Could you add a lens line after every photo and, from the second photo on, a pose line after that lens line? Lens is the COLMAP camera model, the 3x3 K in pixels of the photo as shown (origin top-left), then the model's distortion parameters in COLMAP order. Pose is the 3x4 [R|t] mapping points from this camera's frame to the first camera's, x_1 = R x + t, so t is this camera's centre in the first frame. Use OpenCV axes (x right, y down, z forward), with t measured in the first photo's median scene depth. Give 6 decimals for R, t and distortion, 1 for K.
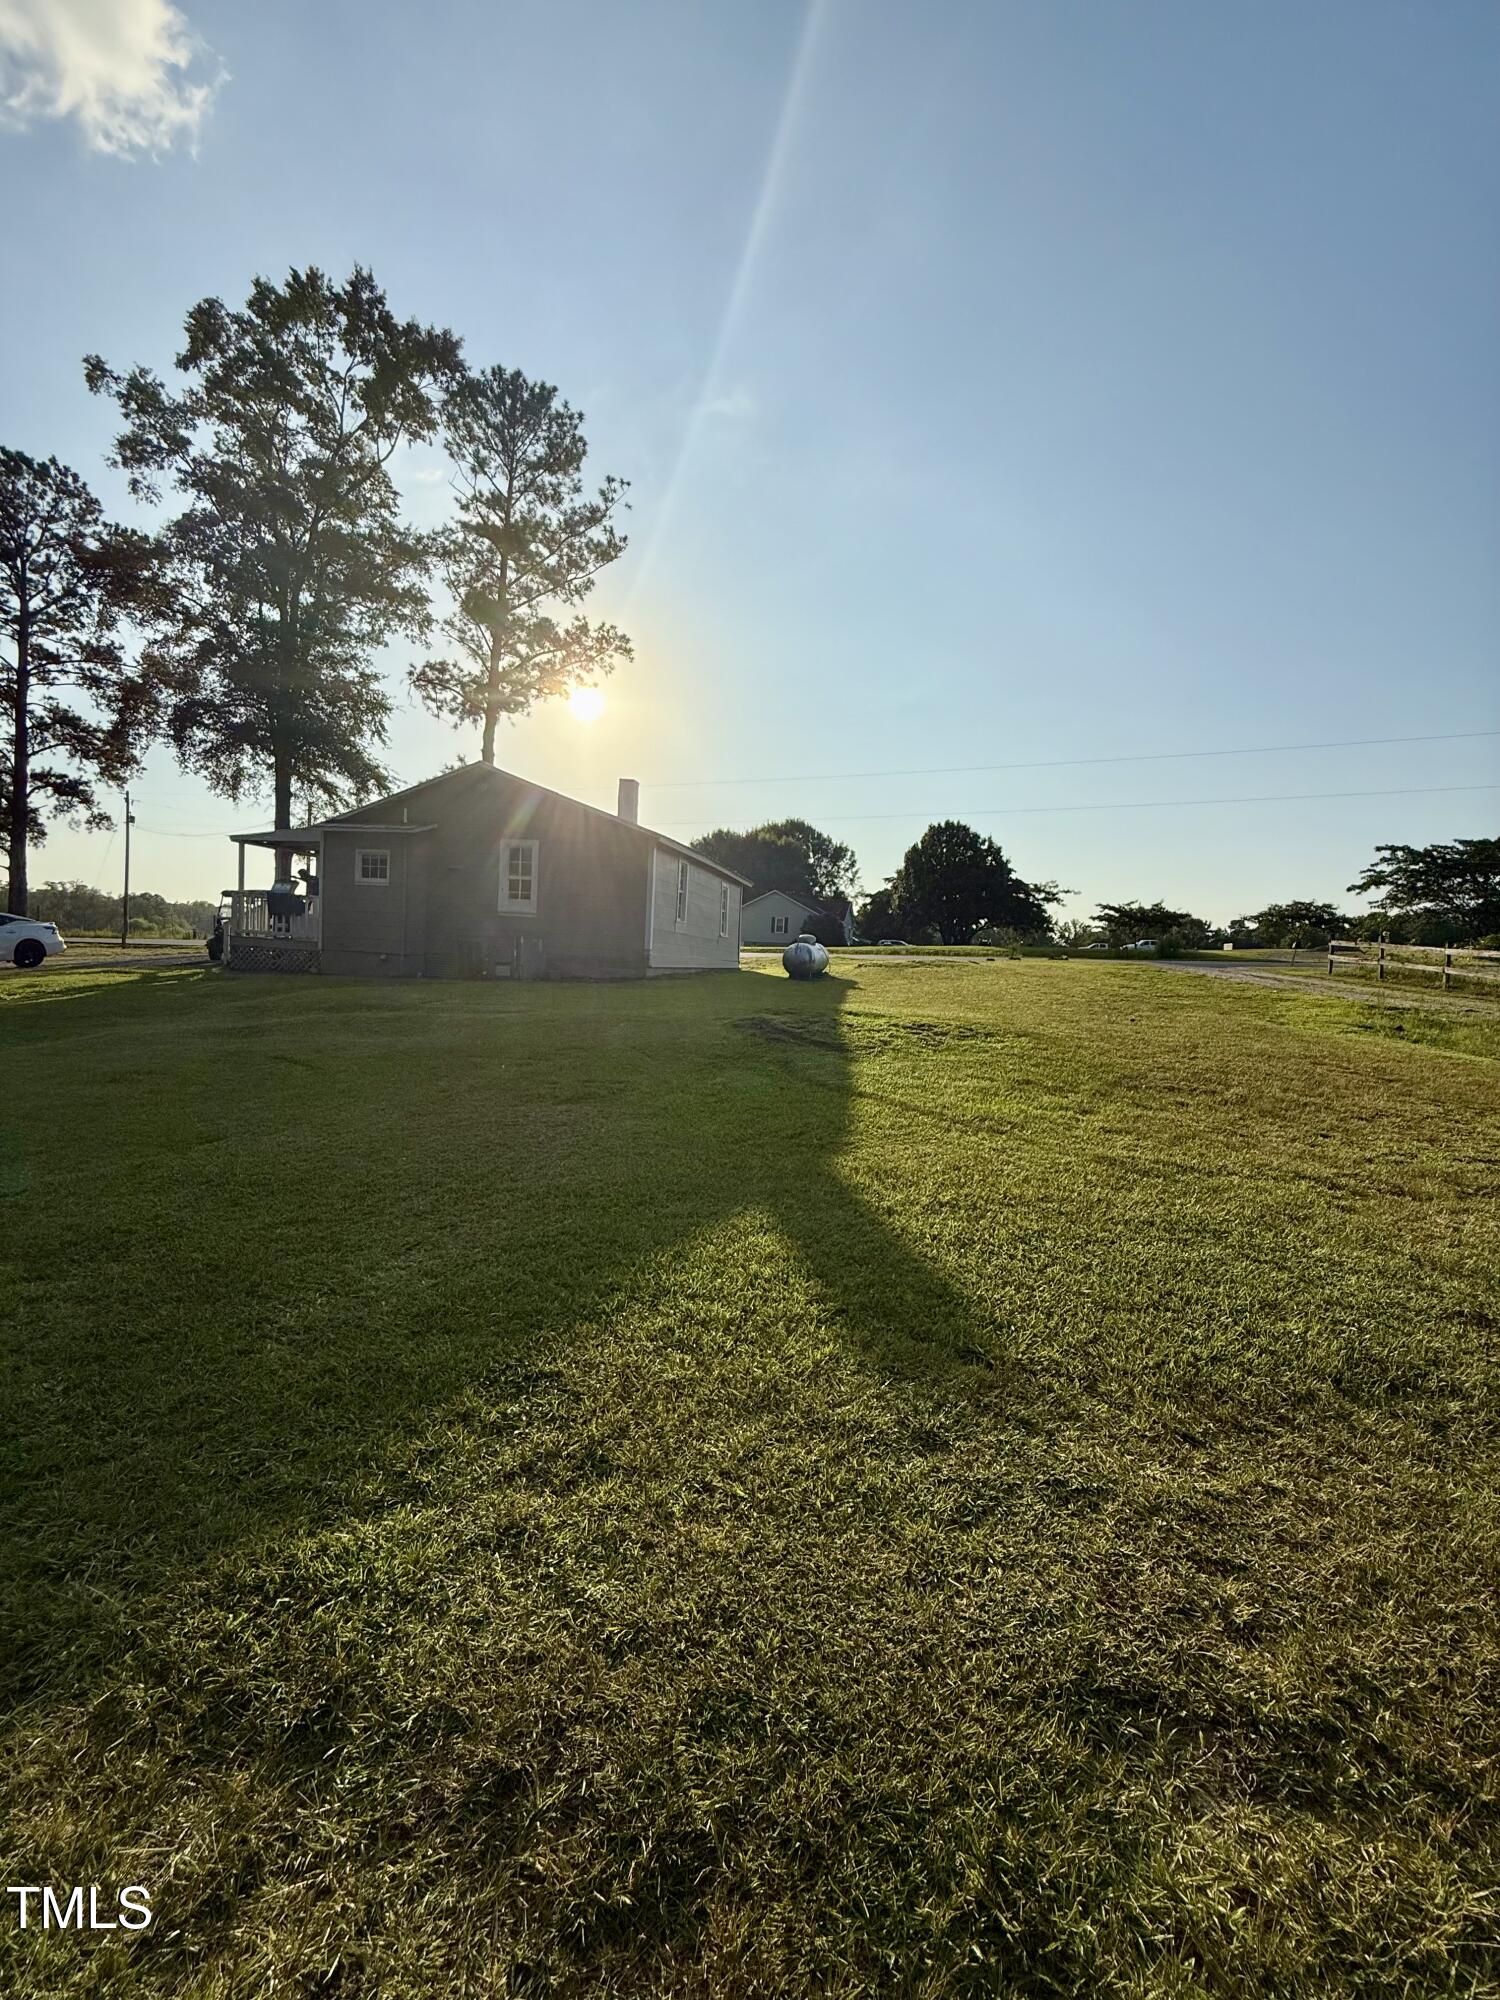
lens RADIAL K [[791.8, 0, 750.0], [0, 791.8, 992.2], [0, 0, 1]] dist [0.004295, 0.000123]
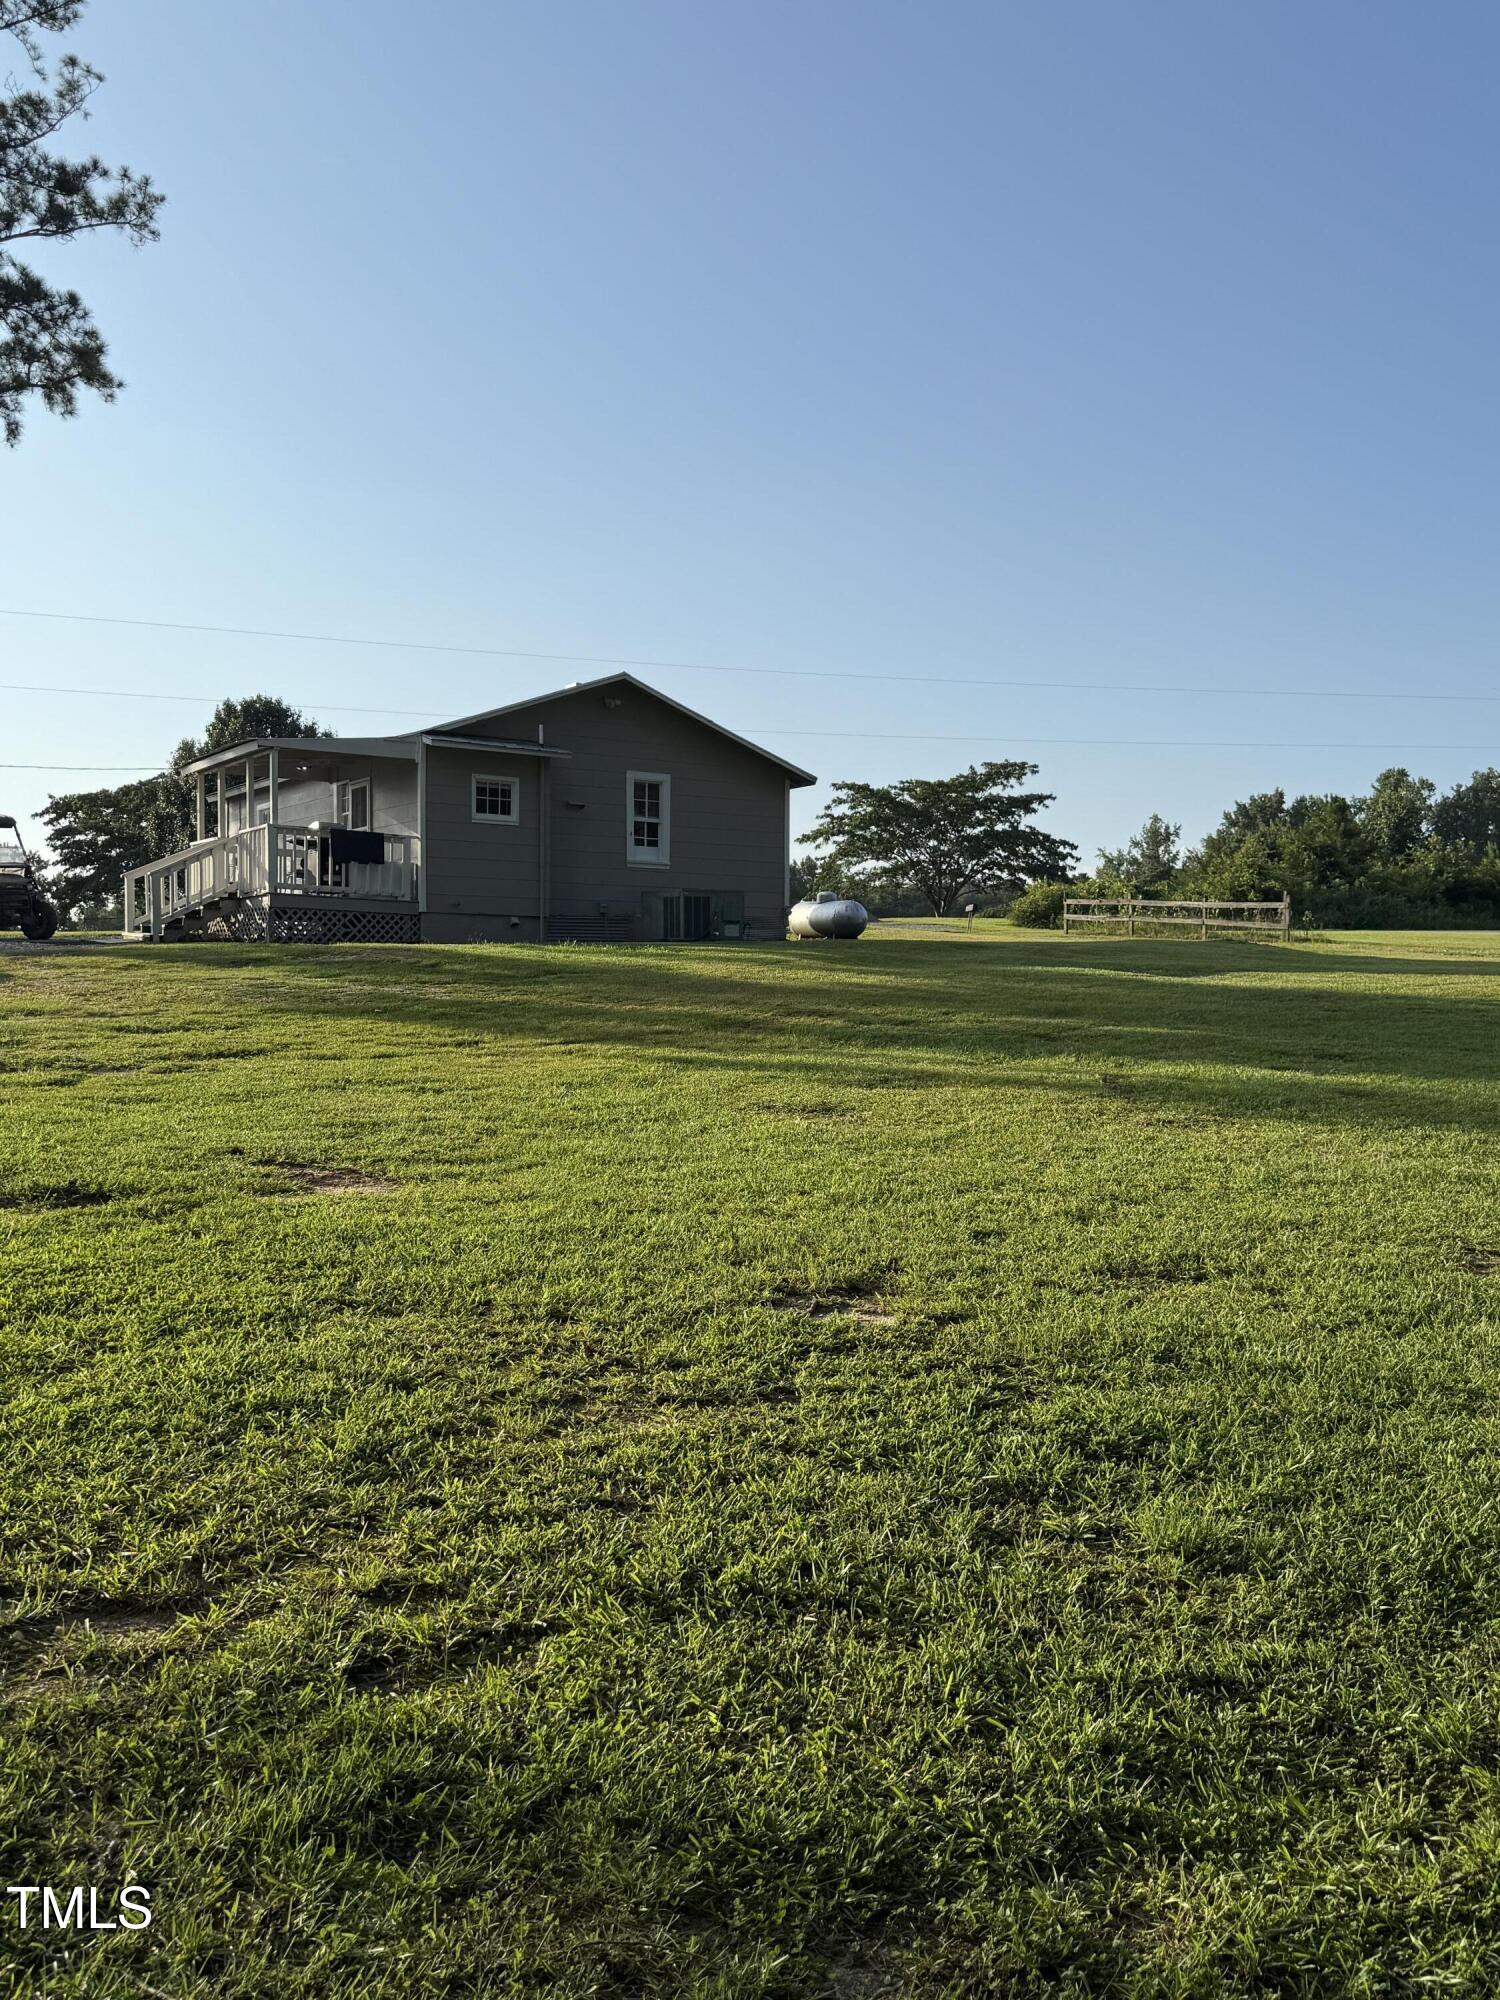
lens RADIAL K [[1809.1, 0, 753.5], [0, 1809.1, 1000.2], [0, 0, 1]] dist [0.018640, 0.000323]
pose [[0.699189, -0.043507, 0.713612, -0.457010], [0.063217, 0.997999, -0.001094, 0.013655], [-0.712137, 0.045877, 0.700540, -0.102187]]
